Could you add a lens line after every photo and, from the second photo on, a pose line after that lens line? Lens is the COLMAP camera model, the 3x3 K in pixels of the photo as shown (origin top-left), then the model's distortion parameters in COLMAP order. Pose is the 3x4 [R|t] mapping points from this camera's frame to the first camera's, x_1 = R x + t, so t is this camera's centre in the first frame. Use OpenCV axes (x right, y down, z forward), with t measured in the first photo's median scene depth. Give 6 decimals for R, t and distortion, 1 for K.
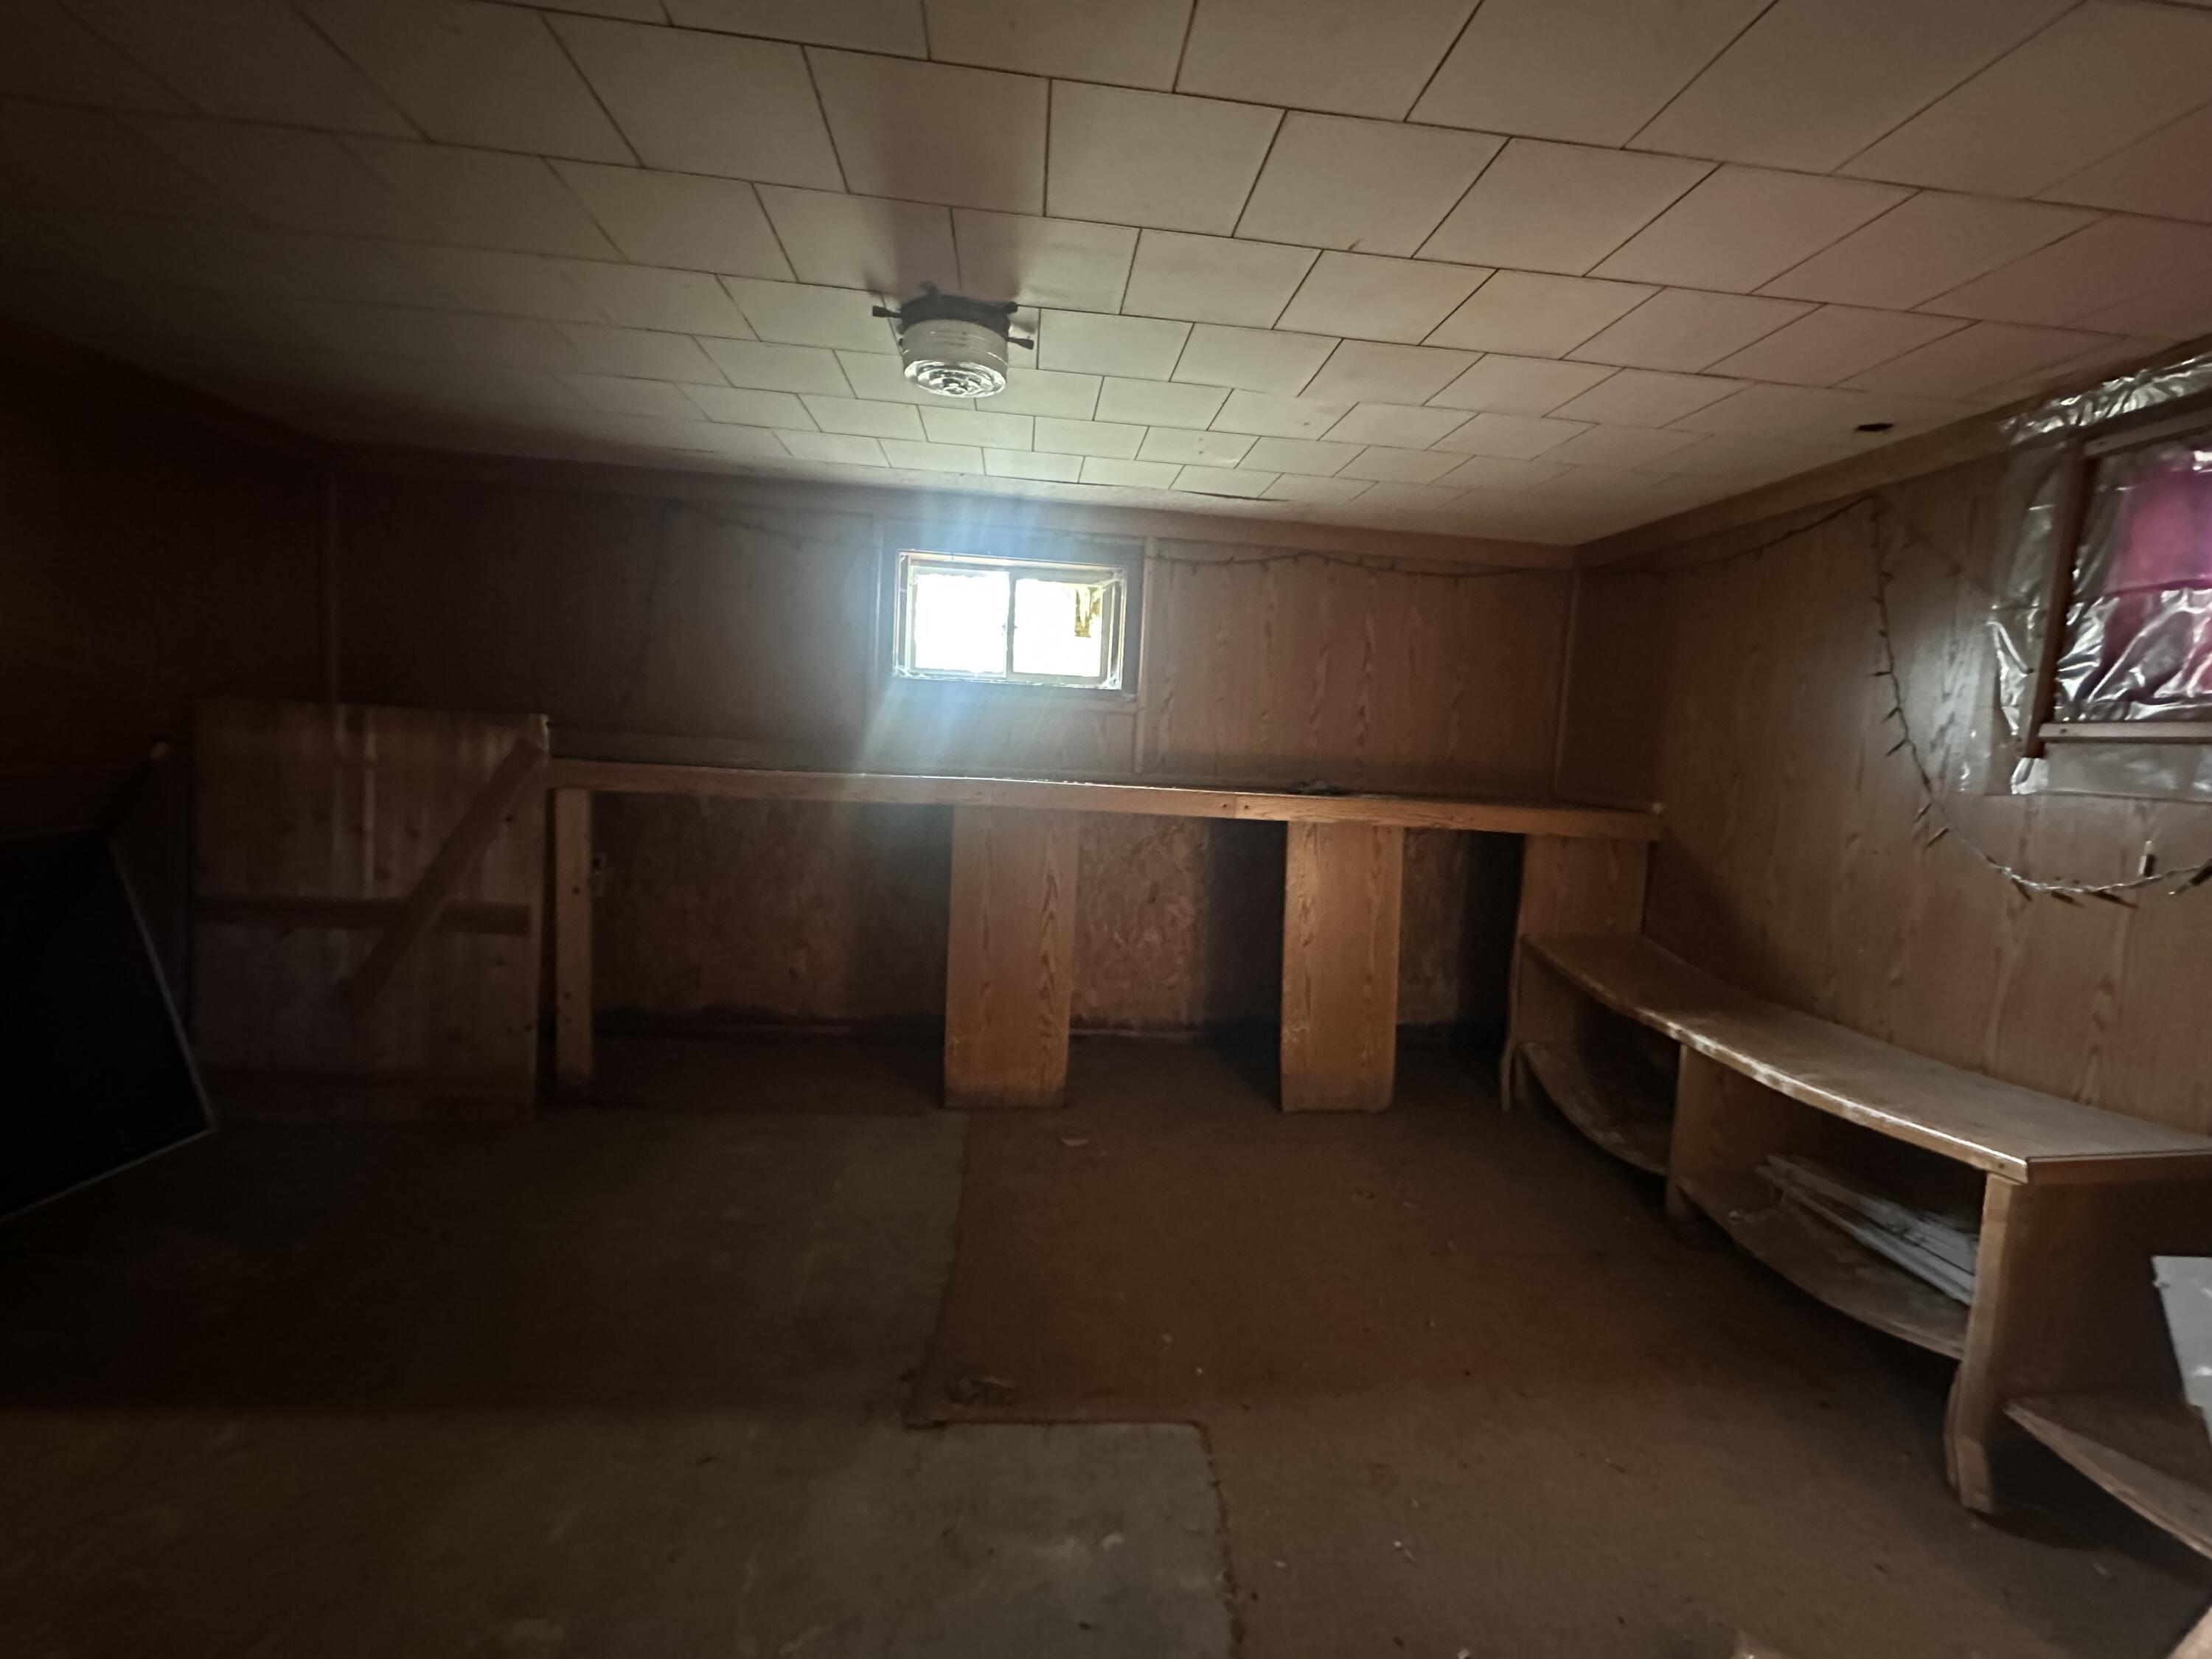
lens RADIAL K [[876.2, 0, 1105.0], [0, 876.2, 814.1], [0, 0, 1]] dist [-0.001966, -0.000004]
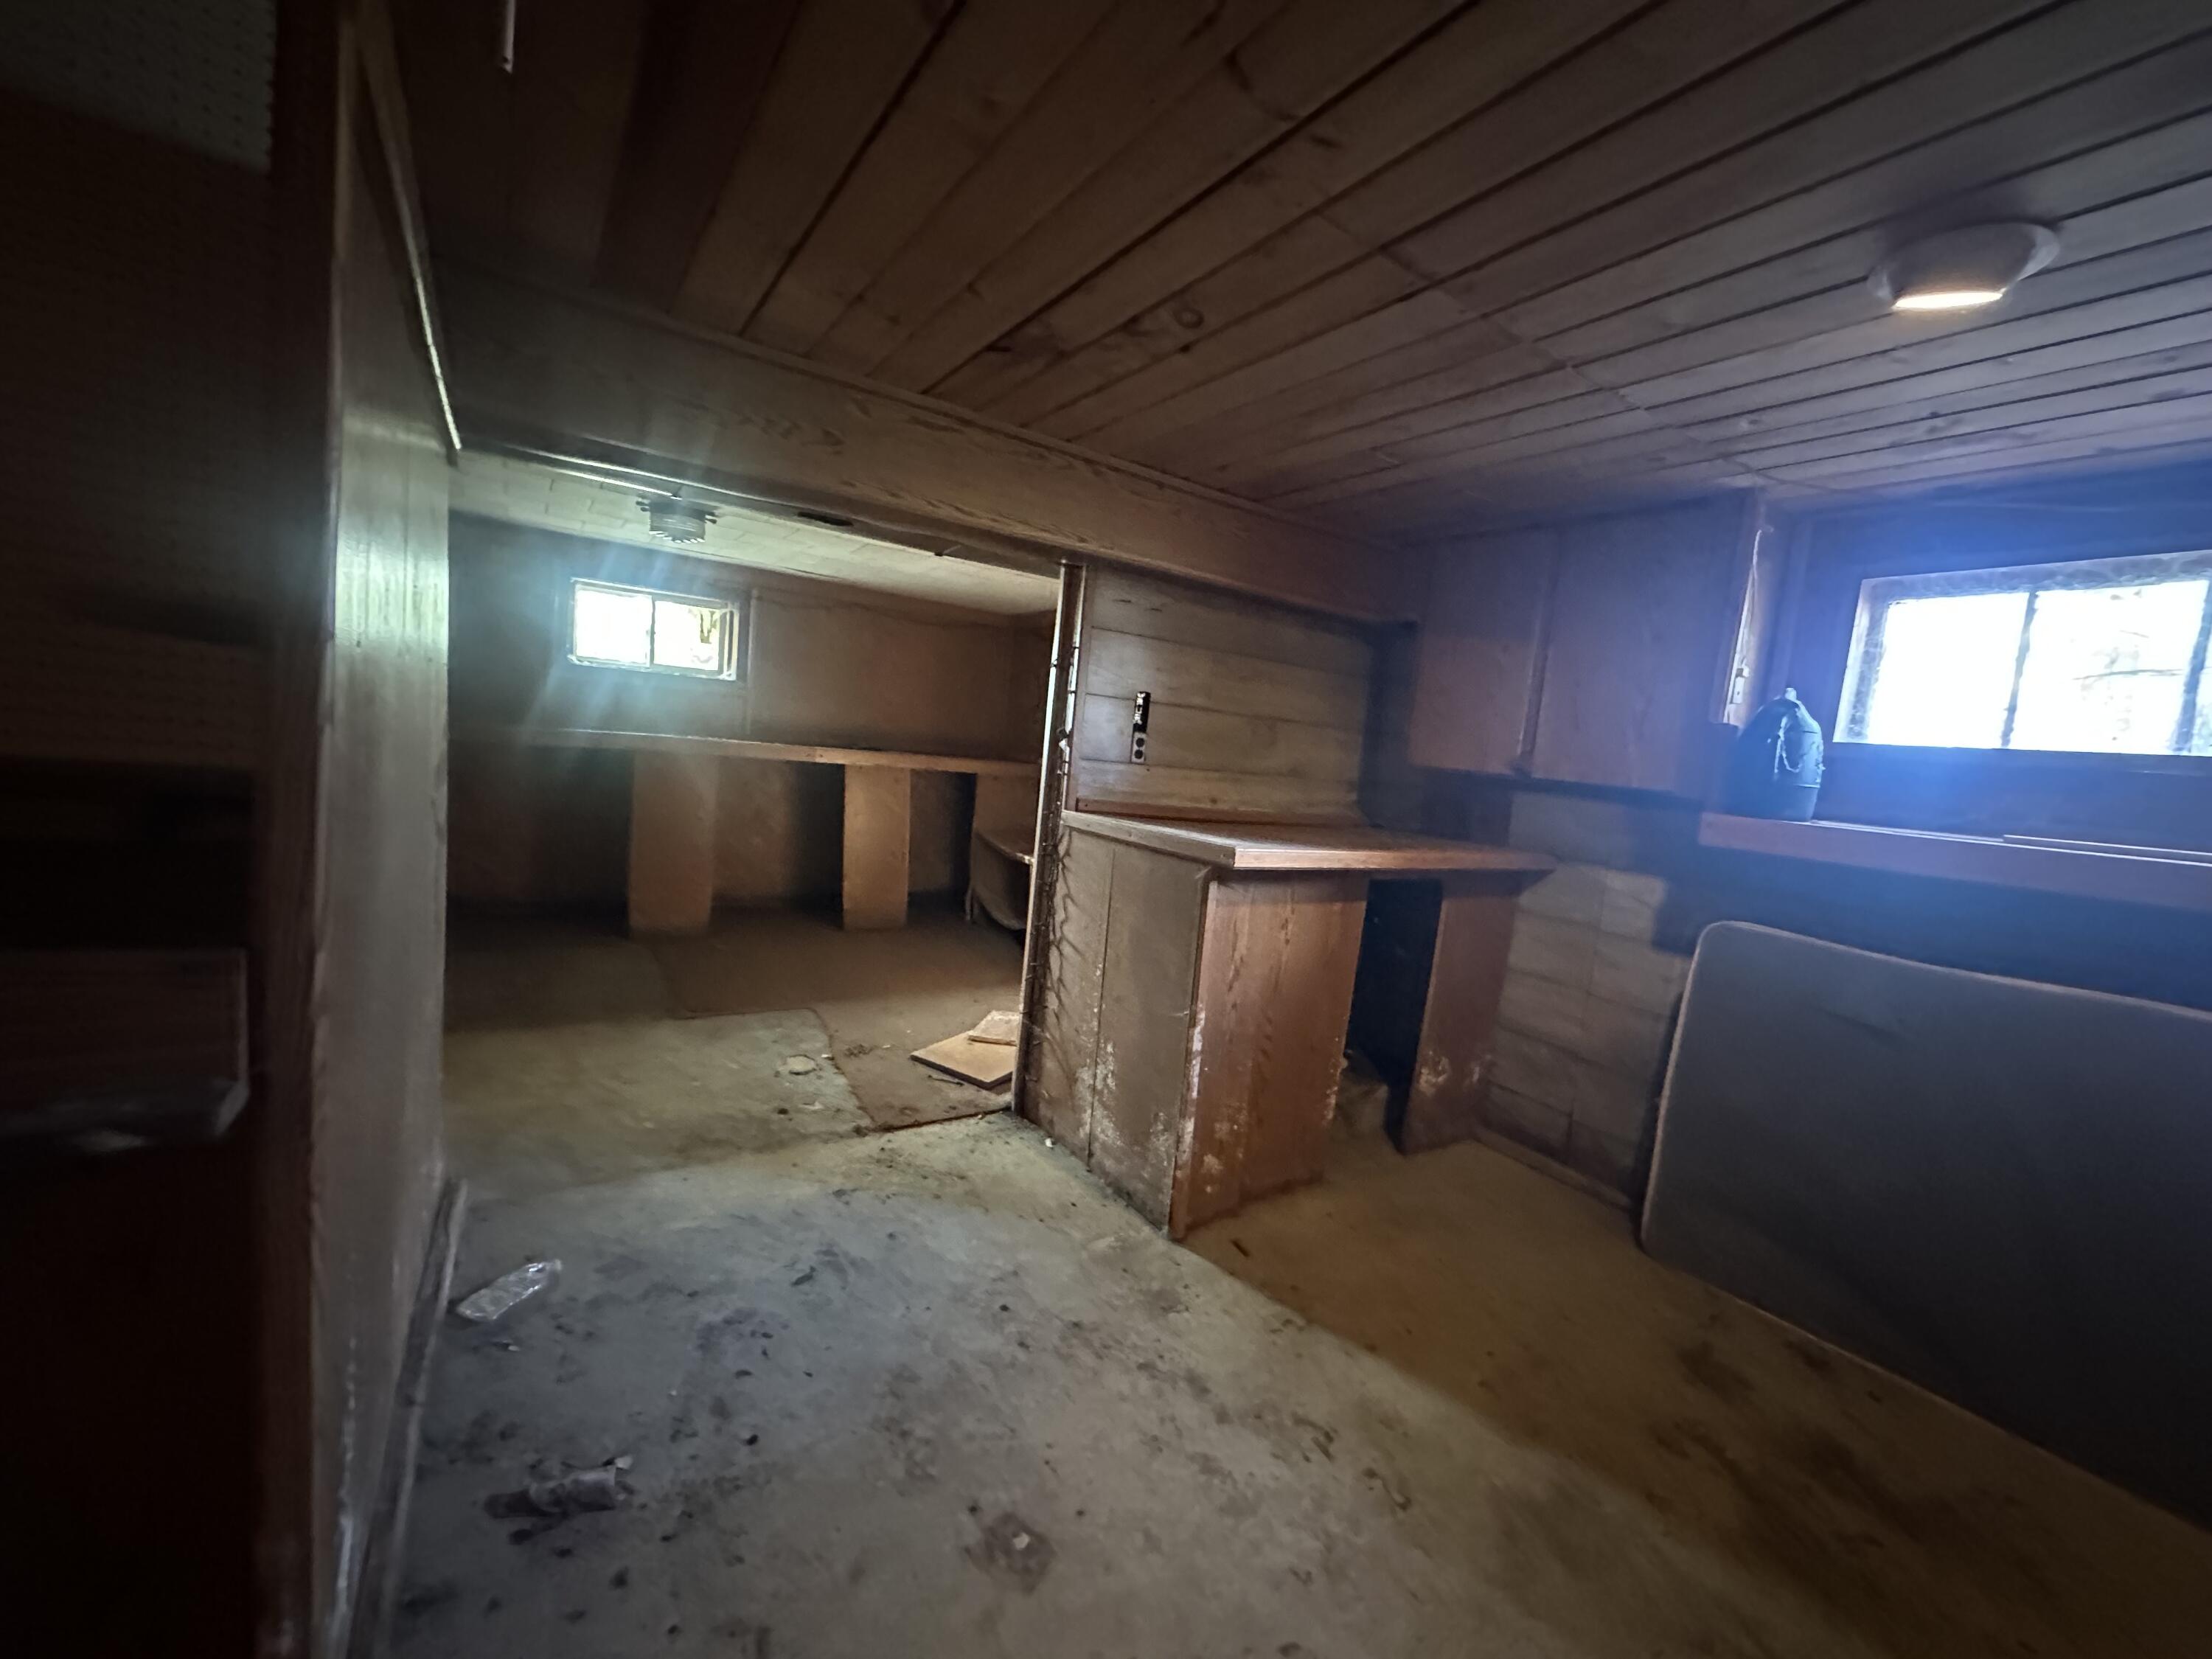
lens RADIAL K [[876.2, 0, 1093.7], [0, 876.2, 830.3], [0, 0, 1]] dist [-0.001966, -0.000004]
pose [[0.885589, -0.020033, 0.464037, -0.149765], [-0.002959, 0.998806, 0.048767, 0.046766], [-0.464460, -0.044561, 0.884472, -0.705349]]
